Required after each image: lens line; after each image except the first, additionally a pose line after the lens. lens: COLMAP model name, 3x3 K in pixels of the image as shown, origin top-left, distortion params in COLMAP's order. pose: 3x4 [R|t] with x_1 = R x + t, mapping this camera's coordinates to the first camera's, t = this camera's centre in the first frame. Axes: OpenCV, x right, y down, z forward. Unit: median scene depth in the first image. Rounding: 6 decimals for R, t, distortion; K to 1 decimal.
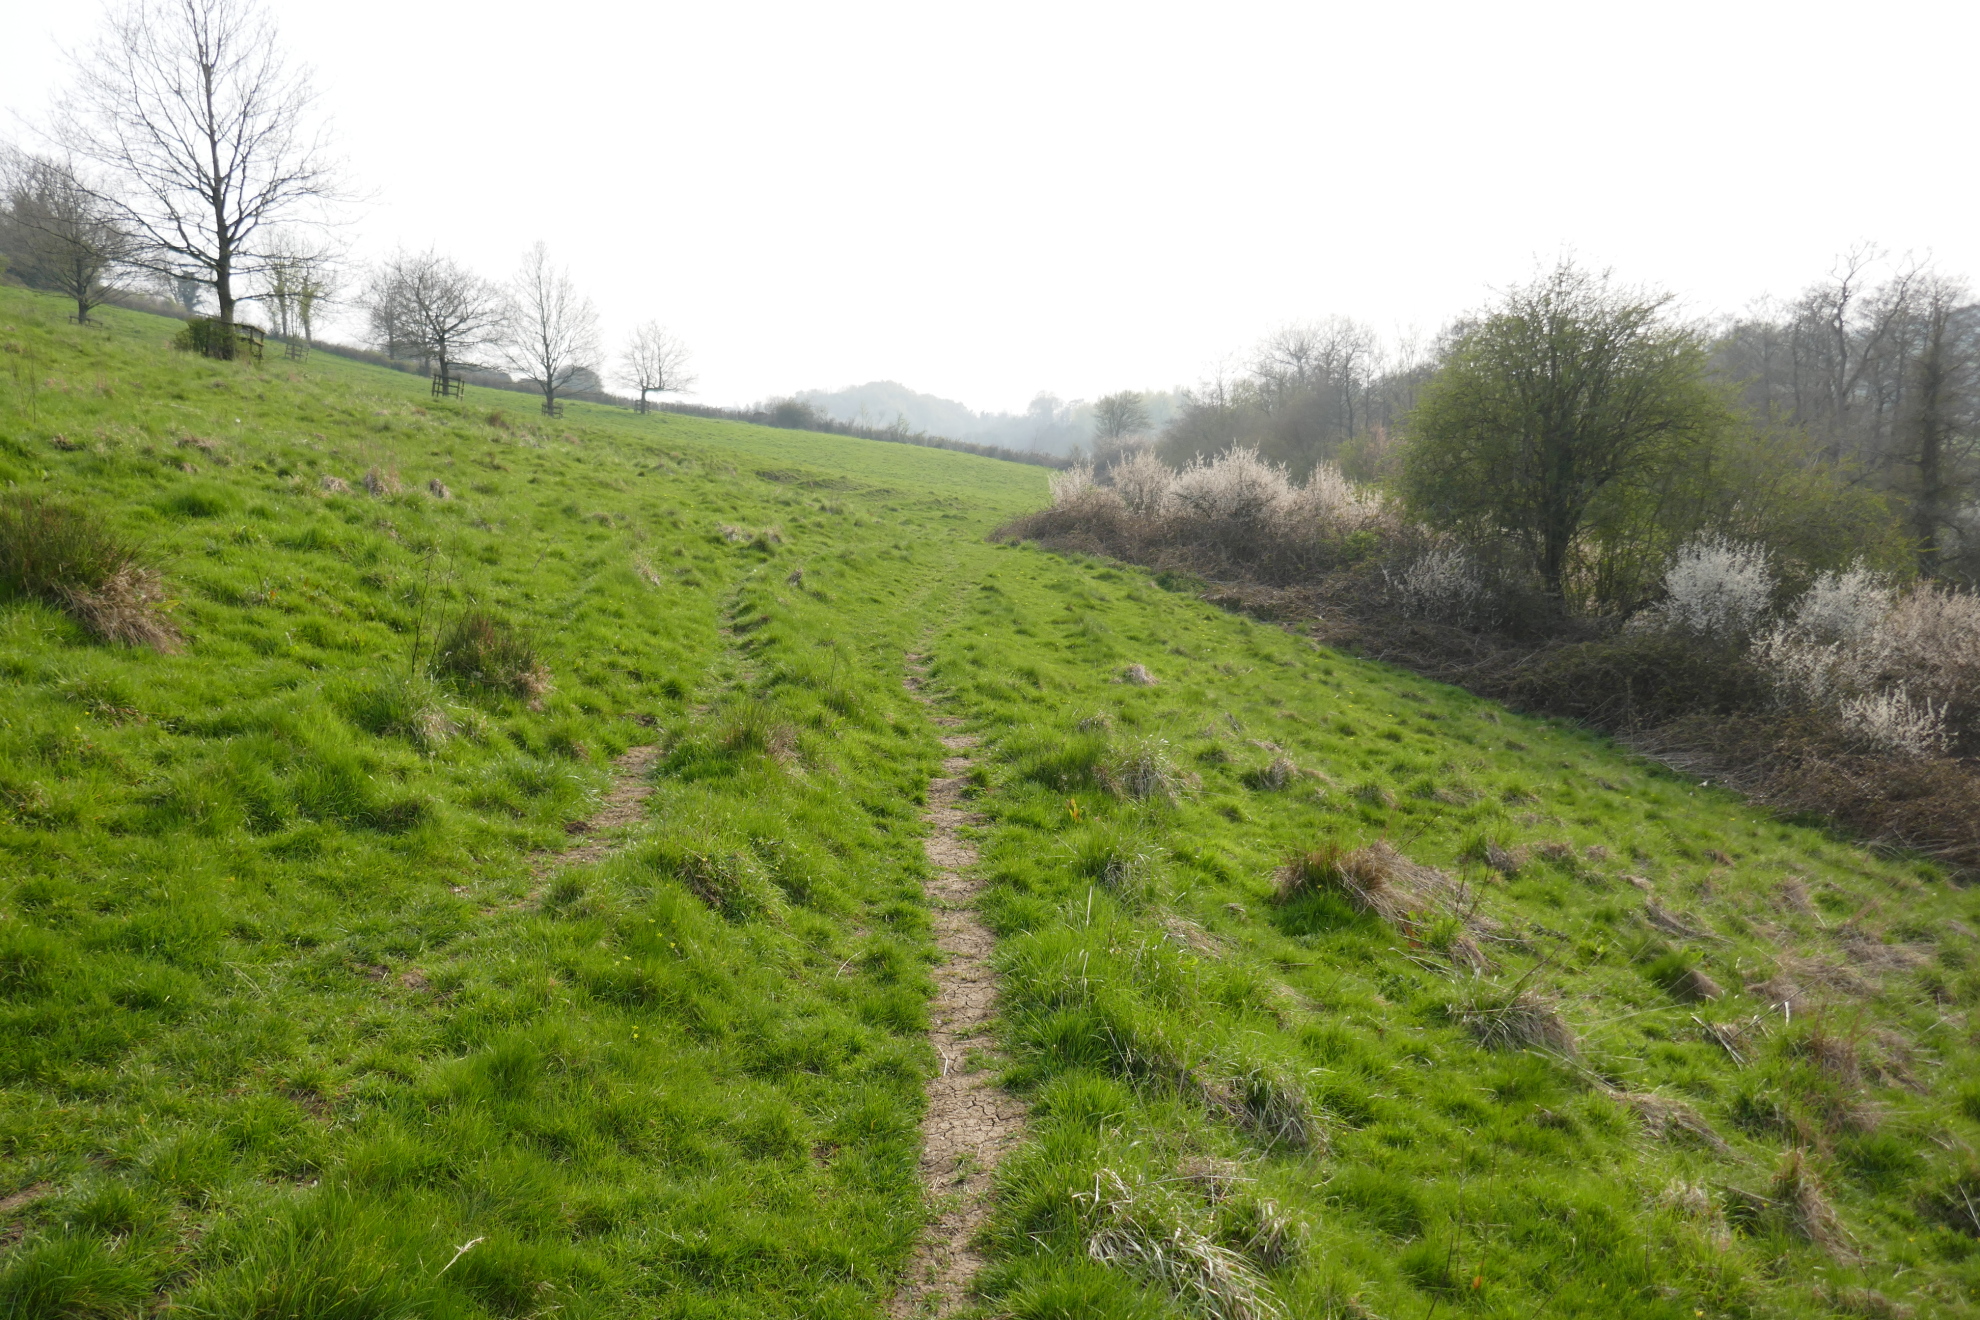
lens RADIAL K [[1433.7, 0, 989.0], [0, 1433.7, 659.5], [0, 0, 1]] dist [-0.001128, -0.000949]
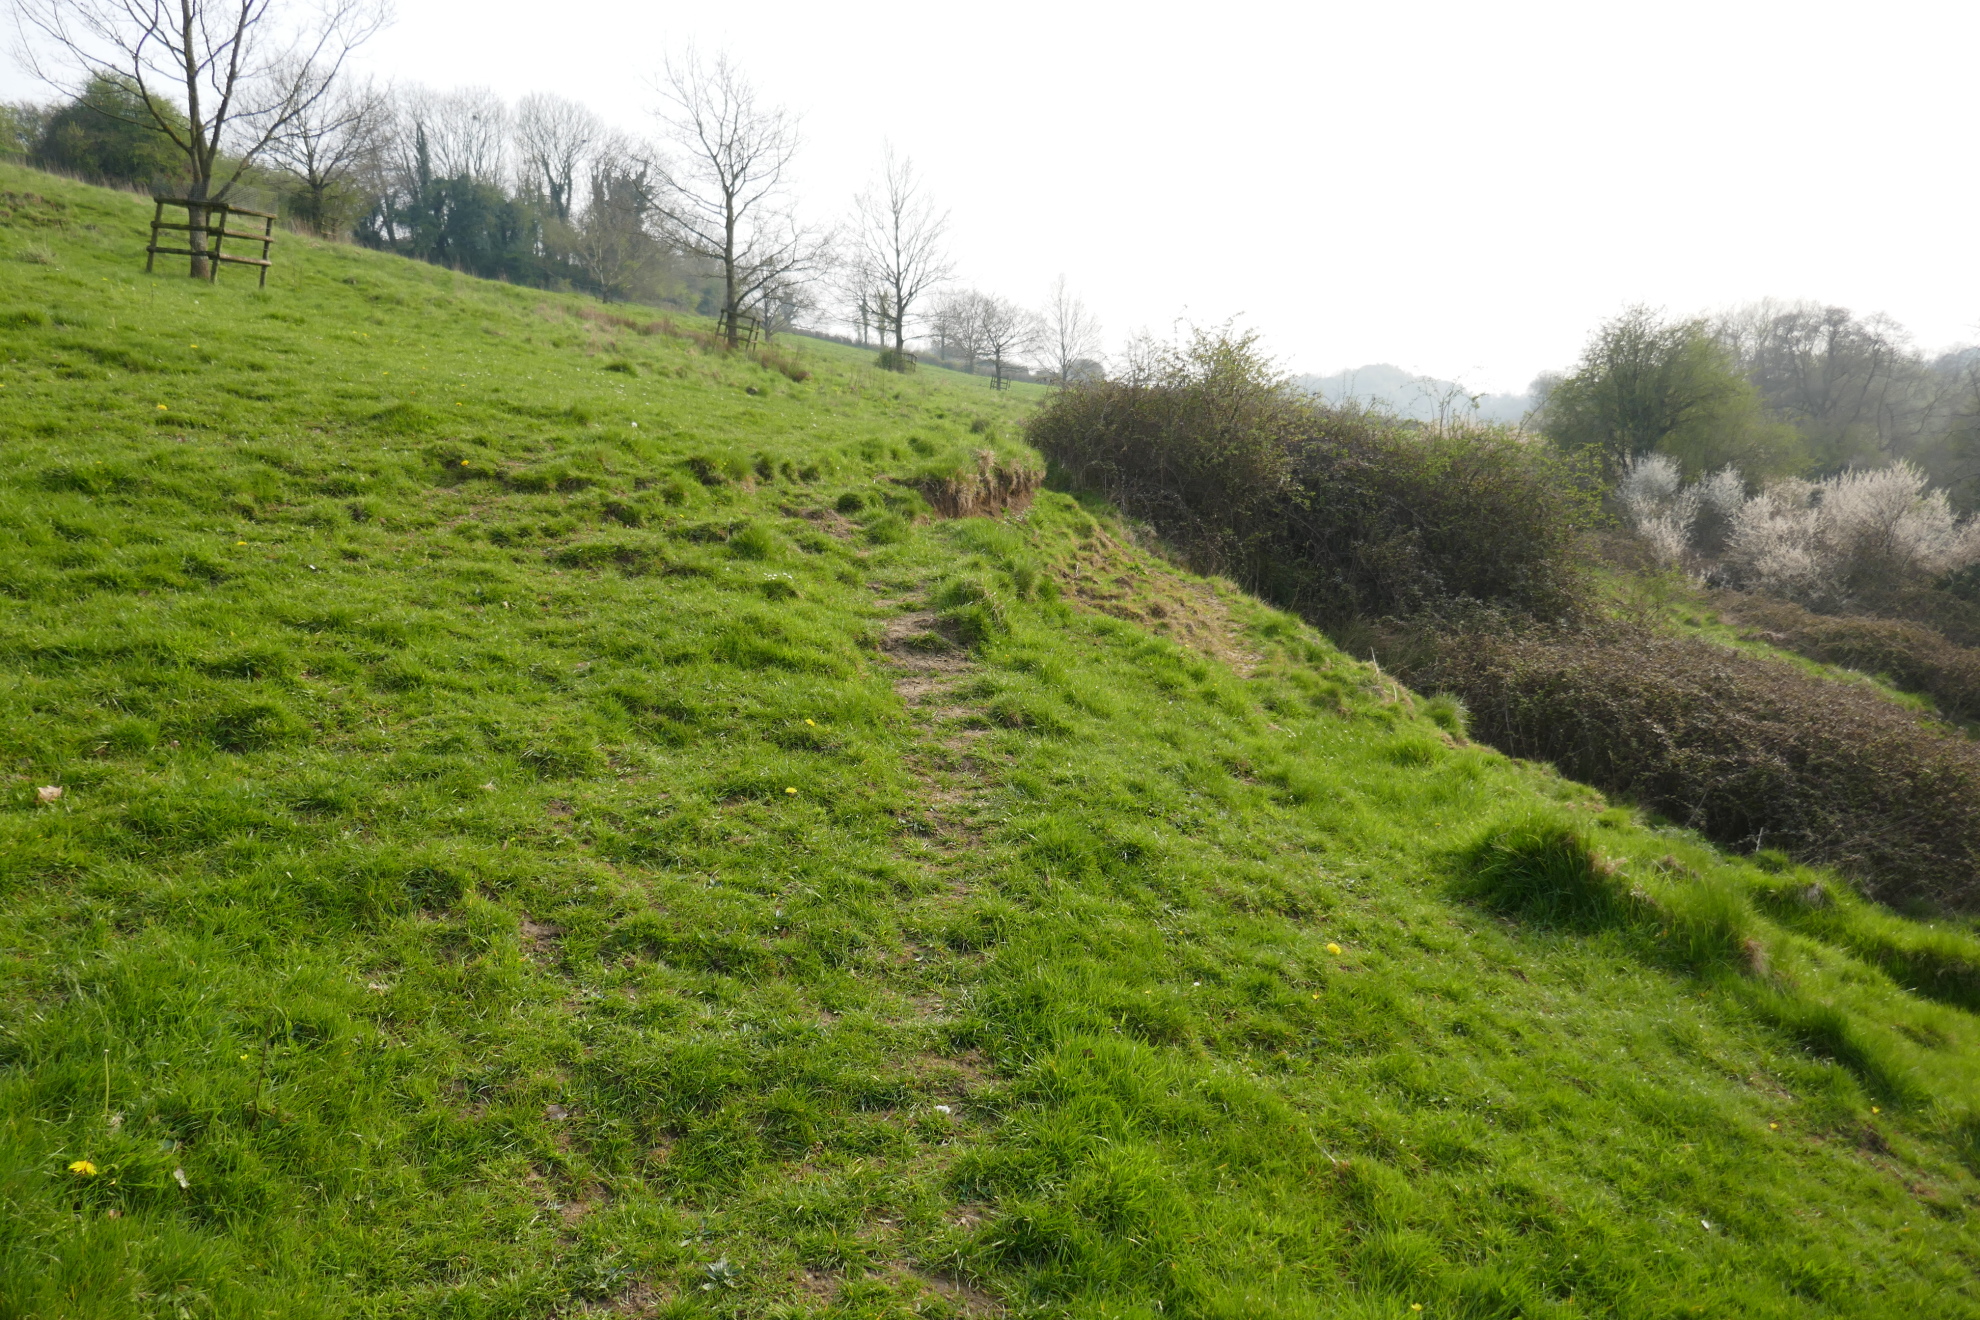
lens RADIAL K [[1433.7, 0, 989.9], [0, 1433.7, 659.5], [0, 0, 1]] dist [-0.001128, -0.000949]
pose [[0.942006, 0.040605, -0.333131, 0.116894], [-0.037356, 0.999171, 0.016157, 0.071246], [0.333511, -0.002776, 0.942742, -0.397105]]
